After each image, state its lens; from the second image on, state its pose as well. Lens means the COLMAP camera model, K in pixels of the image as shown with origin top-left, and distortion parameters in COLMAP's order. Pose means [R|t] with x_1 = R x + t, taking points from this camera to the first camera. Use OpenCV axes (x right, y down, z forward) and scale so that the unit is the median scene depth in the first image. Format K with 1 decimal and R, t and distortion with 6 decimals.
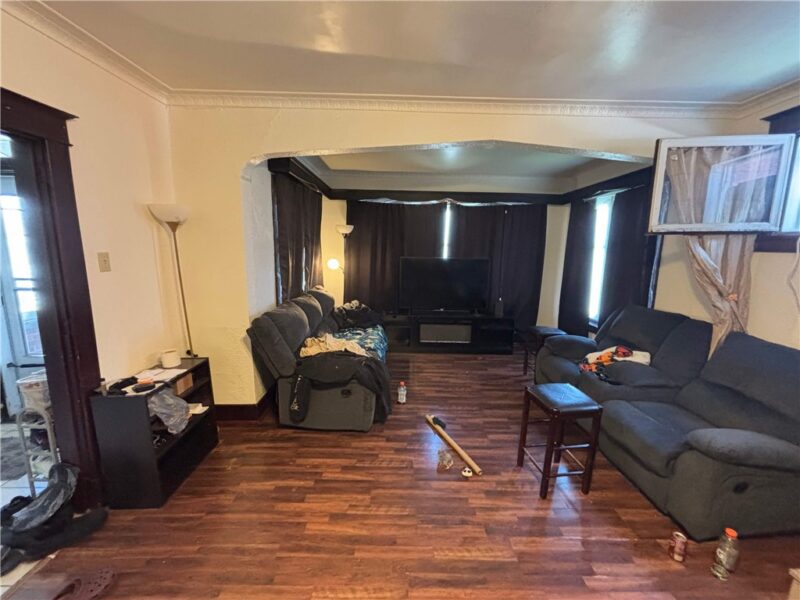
lens RADIAL K [[321.9, 0, 400.2], [0, 321.9, 298.6], [0, 0, 1]] dist [0.006175, -0.001655]
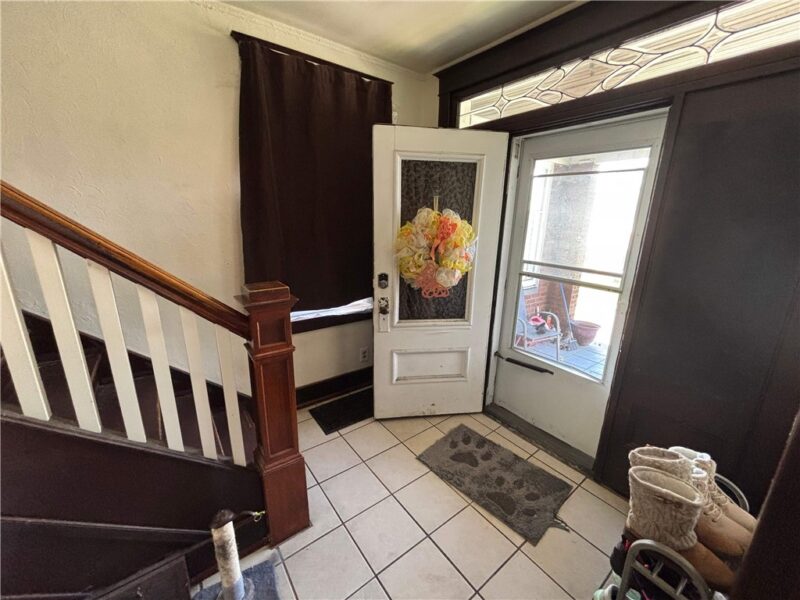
lens RADIAL K [[321.9, 0, 398.0], [0, 321.9, 297.6], [0, 0, 1]] dist [0.006175, -0.001655]
pose [[0.583637, 0.199949, -0.787012, -0.783224], [-0.142449, 0.979391, 0.143186, -0.047567], [0.799422, 0.028541, 0.600091, 0.258585]]
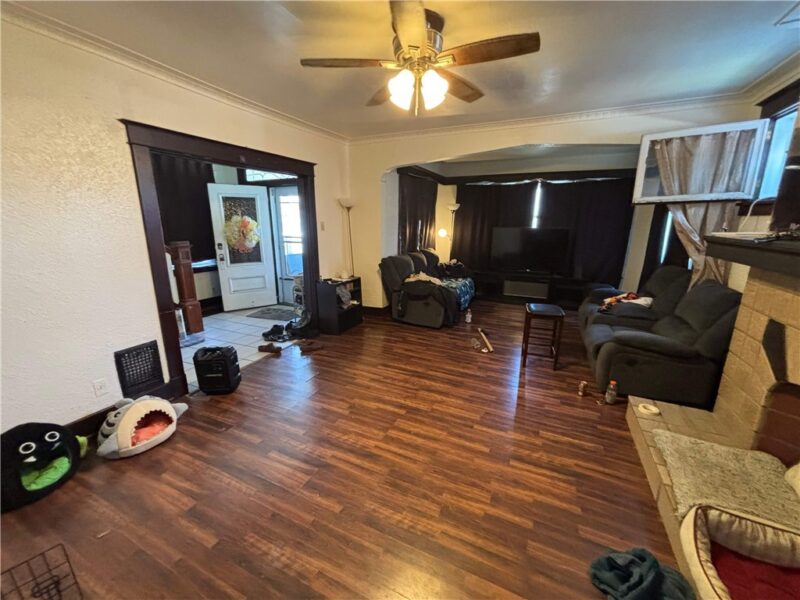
lens RADIAL K [[321.9, 0, 400.7], [0, 321.9, 299.4], [0, 0, 1]] dist [0.006175, -0.001655]
pose [[0.901176, 0.090582, -0.423884, 0.445055], [-0.060171, 0.994595, 0.084617, 0.133247], [0.429257, -0.050749, 0.901755, -0.634076]]
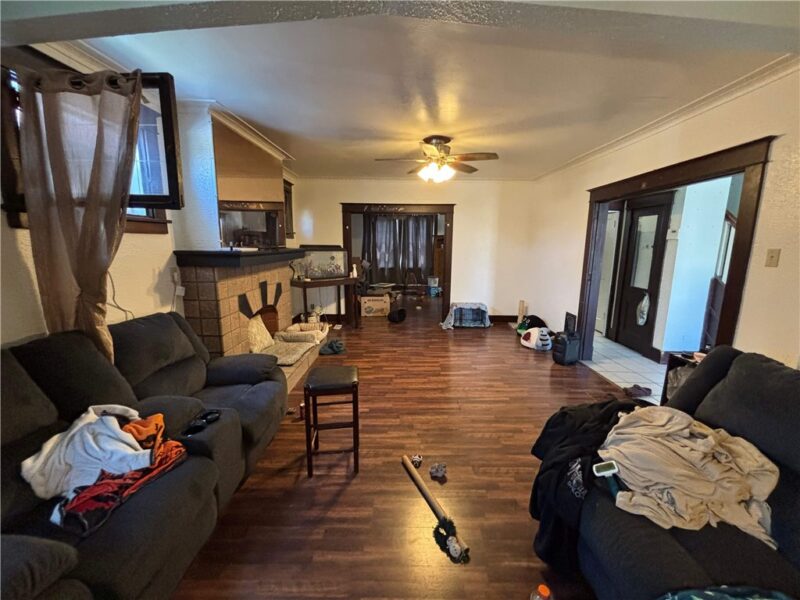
lens RADIAL K [[321.9, 0, 400.6], [0, 321.9, 296.1], [0, 0, 1]] dist [0.006175, -0.001655]
pose [[-0.999388, -0.029530, 0.018741, 0.224602], [-0.021957, 0.946828, 0.320990, -0.235447], [-0.027223, 0.320382, -0.946897, 1.584385]]
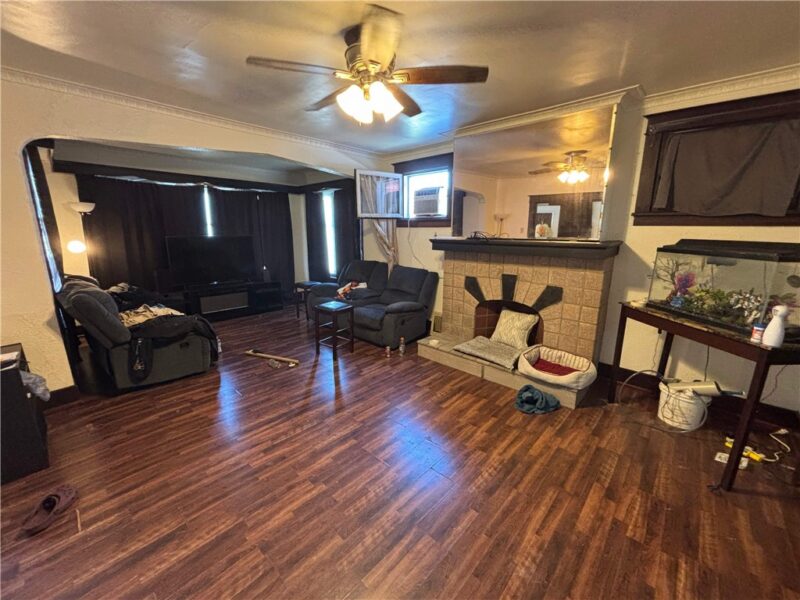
lens RADIAL K [[321.9, 0, 400.6], [0, 321.9, 298.8], [0, 0, 1]] dist [0.006175, -0.001655]
pose [[0.689045, -0.168237, 0.704921, -0.449434], [0.124256, 0.985704, 0.113791, 0.078827], [-0.713987, 0.009184, 0.700099, -0.480689]]
